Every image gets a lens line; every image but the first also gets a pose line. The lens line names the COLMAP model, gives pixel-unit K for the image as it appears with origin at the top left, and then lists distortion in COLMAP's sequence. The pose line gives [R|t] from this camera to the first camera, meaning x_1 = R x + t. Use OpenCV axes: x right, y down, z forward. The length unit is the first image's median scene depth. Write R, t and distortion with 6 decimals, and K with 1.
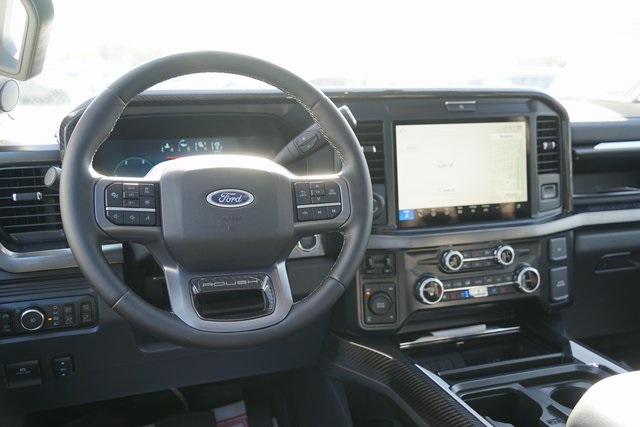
lens RADIAL K [[634.2, 0, 318.3], [0, 634.2, 212.5], [0, 0, 1]] dist [0.035907, 0.000000]
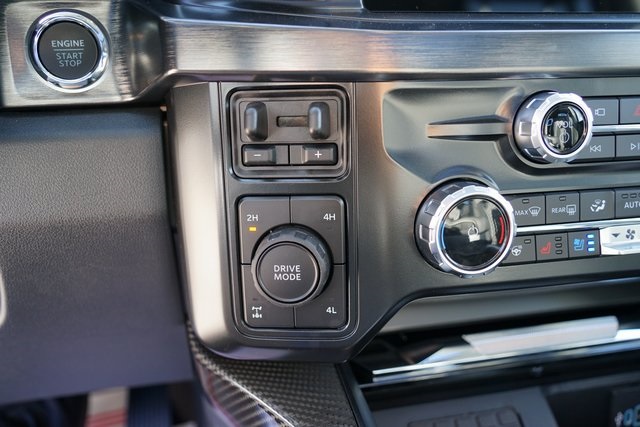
lens RADIAL K [[548.3, 0, 319.2], [0, 548.3, 214.9], [0, 0, 1]] dist [-0.057723, 0.020020]
pose [[0.988808, 0.039550, -0.143858, 0.145004], [-0.020395, 0.991004, 0.132269, 0.085761], [0.147795, -0.127854, 0.980719, 0.749508]]
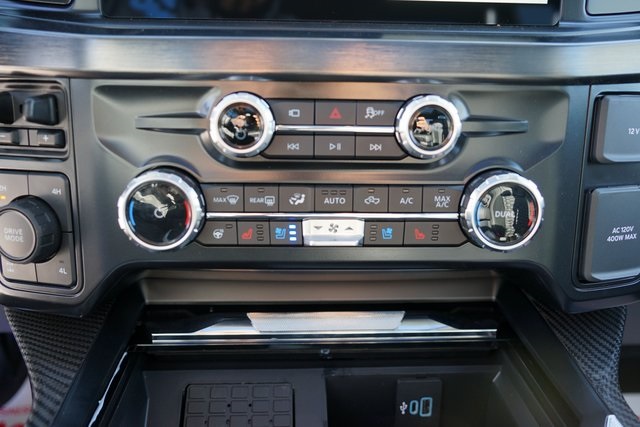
lens RADIAL K [[548.3, 0, 307.1], [0, 548.3, 197.6], [0, 0, 1]] dist [-0.057723, 0.020020]
pose [[0.958338, 0.111176, -0.263113, 0.321898], [-0.075071, 0.986795, 0.143530, 0.070619], [0.275595, -0.117798, 0.954029, 0.752710]]
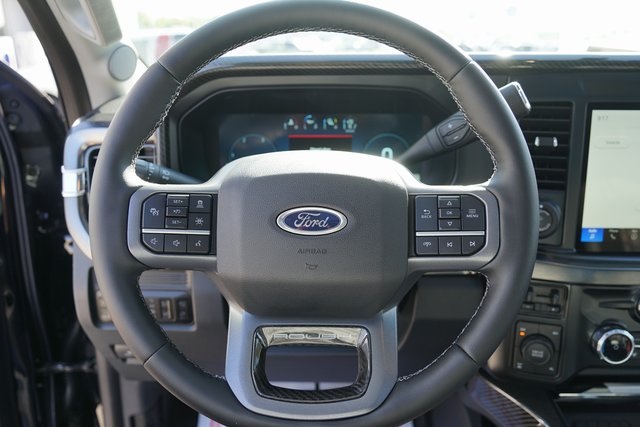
lens RADIAL K [[534.5, 0, 323.2], [0, 534.5, 211.2], [0, 0, 1]] dist [-0.014997, -0.005134]
pose [[0.934437, 0.109251, -0.338956, 0.055898], [-0.064594, 0.987989, 0.140374, -0.090121], [0.350221, -0.109276, 0.930271, 0.340160]]
